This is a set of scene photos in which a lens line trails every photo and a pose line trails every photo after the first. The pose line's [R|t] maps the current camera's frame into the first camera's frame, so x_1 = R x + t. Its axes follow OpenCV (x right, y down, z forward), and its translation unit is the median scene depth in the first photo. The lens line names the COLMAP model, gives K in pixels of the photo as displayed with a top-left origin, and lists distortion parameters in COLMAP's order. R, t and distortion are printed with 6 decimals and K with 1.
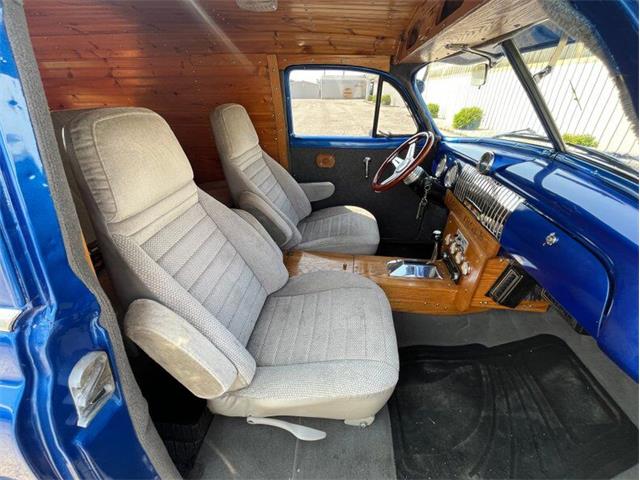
lens RADIAL K [[259.8, 0, 317.7], [0, 259.8, 236.5], [0, 0, 1]] dist [-0.001785, -0.000418]
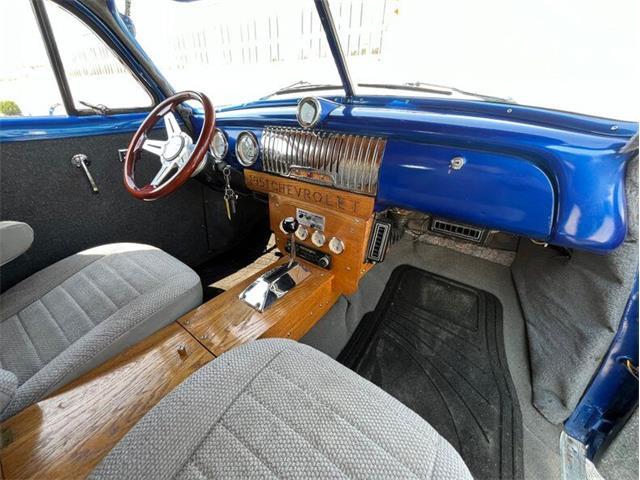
lens RADIAL K [[259.8, 0, 317.7], [0, 259.8, 236.5], [0, 0, 1]] dist [-0.001785, -0.000418]
pose [[0.485049, -0.392155, 0.781628, -0.062249], [0.412672, 0.890677, 0.190777, -0.062860], [-0.770992, 0.230020, 0.593853, 0.412039]]
